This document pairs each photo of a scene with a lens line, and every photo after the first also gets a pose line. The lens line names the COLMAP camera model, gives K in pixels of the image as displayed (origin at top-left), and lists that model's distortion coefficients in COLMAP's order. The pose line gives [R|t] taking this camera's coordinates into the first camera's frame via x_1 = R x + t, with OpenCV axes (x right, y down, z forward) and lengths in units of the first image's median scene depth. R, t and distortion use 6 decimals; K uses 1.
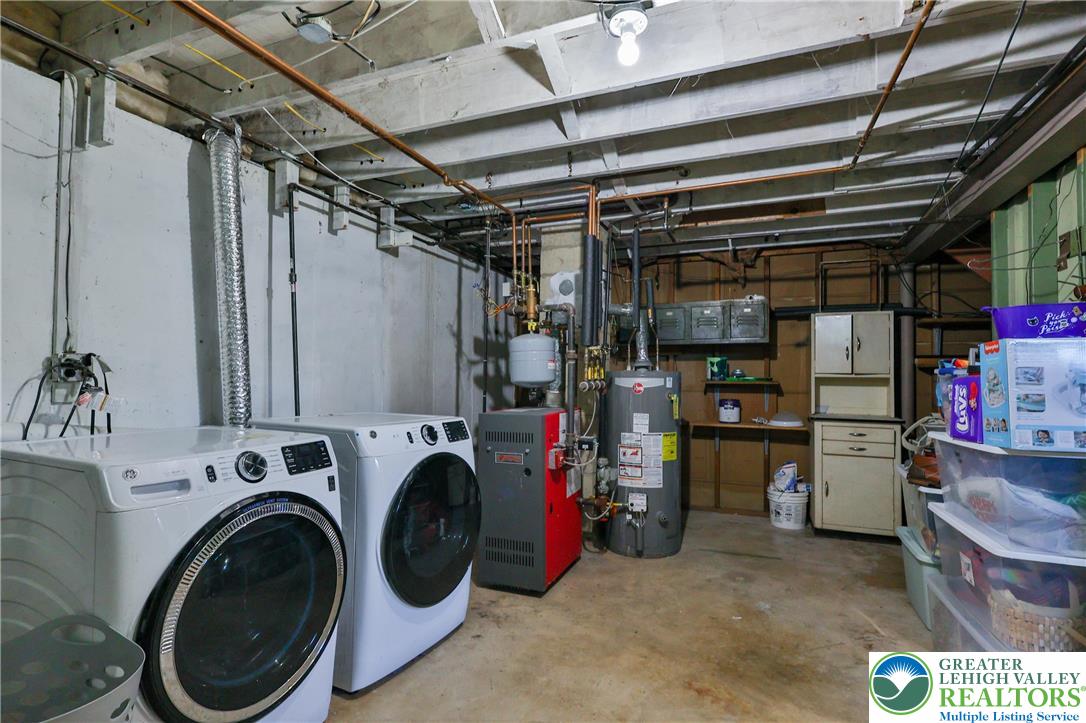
lens RADIAL K [[531.8, 0, 543.0], [0, 531.8, 361.5], [0, 0, 1]] dist [-0.002837, 0.000250]
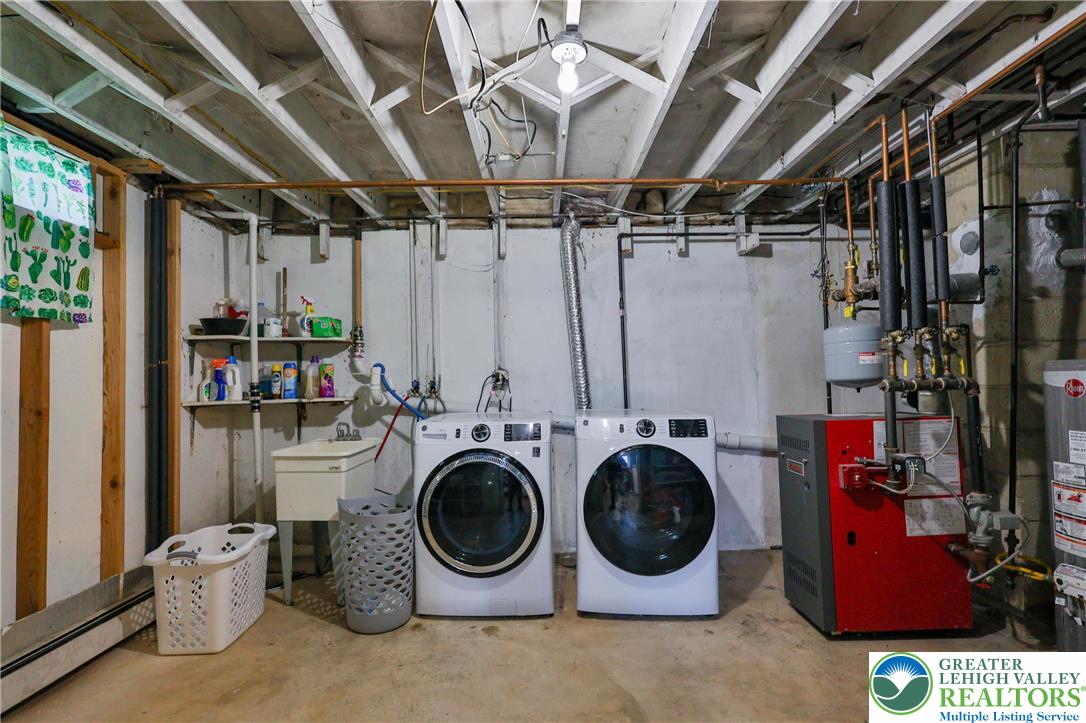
lens RADIAL K [[531.8, 0, 543.0], [0, 531.8, 361.5], [0, 0, 1]] dist [-0.002837, 0.000250]
pose [[0.377070, -0.046993, -0.924992, 0.564815], [0.044955, 0.998463, -0.032400, 0.014605], [0.925093, -0.029366, 0.378603, 0.261329]]
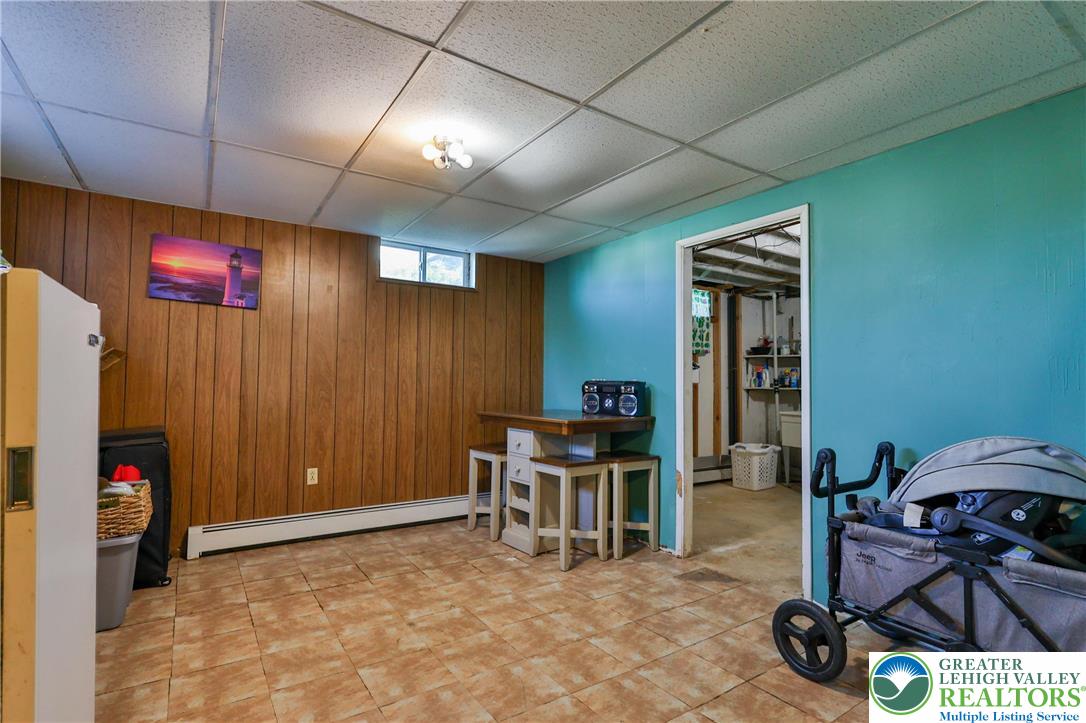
lens RADIAL K [[531.8, 0, 543.0], [0, 531.8, 361.5], [0, 0, 1]] dist [-0.002837, 0.000250]
pose [[-0.561649, -0.046652, -0.826059, 1.670520], [0.004653, 0.998215, -0.059538, 0.051874], [0.827362, -0.037283, -0.560430, 0.564157]]
